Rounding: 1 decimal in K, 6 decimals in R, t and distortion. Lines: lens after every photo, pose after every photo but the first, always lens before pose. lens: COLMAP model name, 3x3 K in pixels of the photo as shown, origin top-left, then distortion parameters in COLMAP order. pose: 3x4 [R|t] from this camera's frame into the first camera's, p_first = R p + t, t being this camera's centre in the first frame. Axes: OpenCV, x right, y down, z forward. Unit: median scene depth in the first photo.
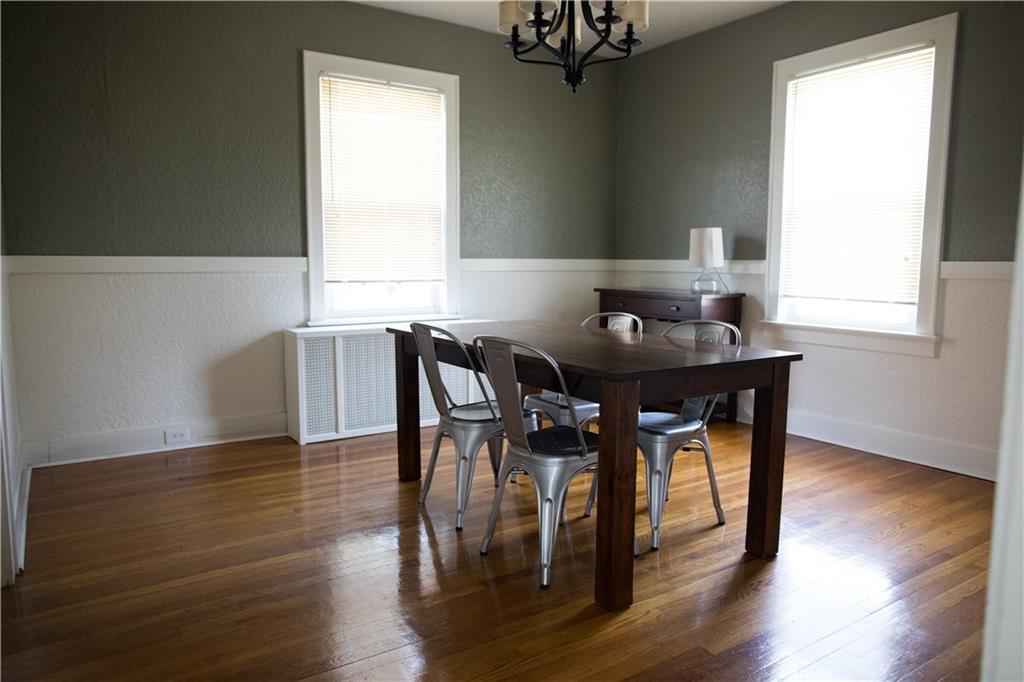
lens RADIAL K [[692.4, 0, 516.3], [0, 692.4, 337.6], [0, 0, 1]] dist [-0.057511, 0.051069]
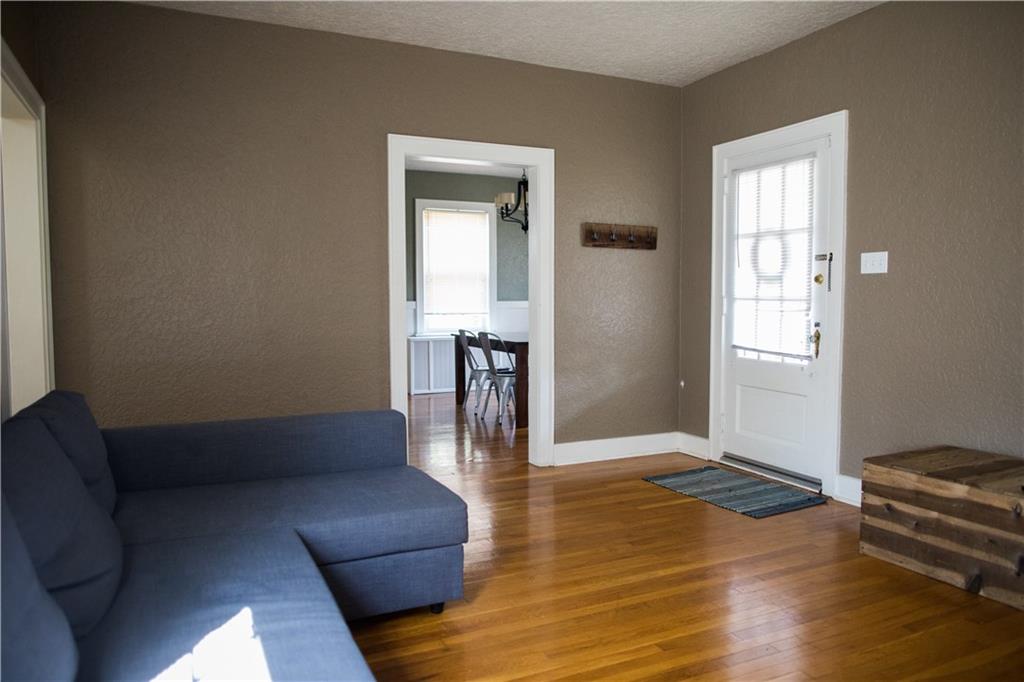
lens RADIAL K [[692.4, 0, 516.3], [0, 692.4, 337.6], [0, 0, 1]] dist [-0.057511, 0.051069]
pose [[0.989604, 0.002511, -0.143794, 0.356677], [-0.010060, 0.998607, -0.051796, 0.115851], [0.143463, 0.052704, 0.988251, -1.221159]]
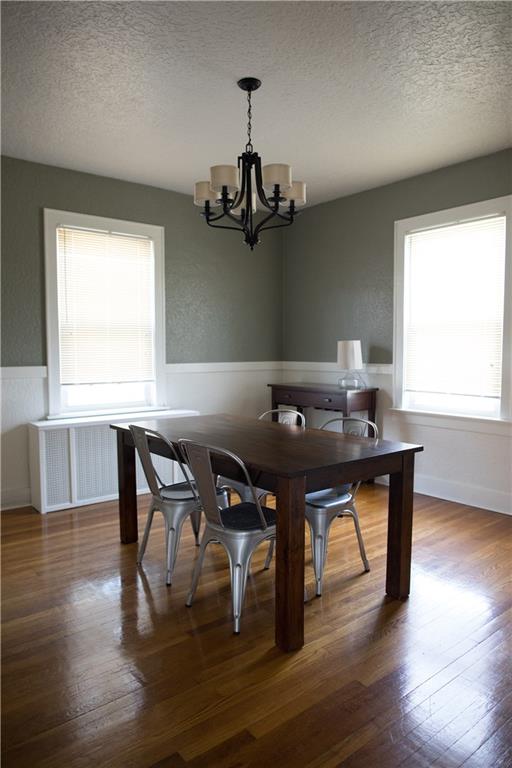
lens RADIAL K [[519.3, 0, 256.0], [0, 519.3, 384.0], [0, 0, 1]] dist [-0.057511, 0.051069]
pose [[0.995602, -0.012641, 0.092831, -0.004311], [0.016829, 0.998869, -0.044465, -0.045112], [-0.092164, 0.045832, 0.994689, 0.007044]]
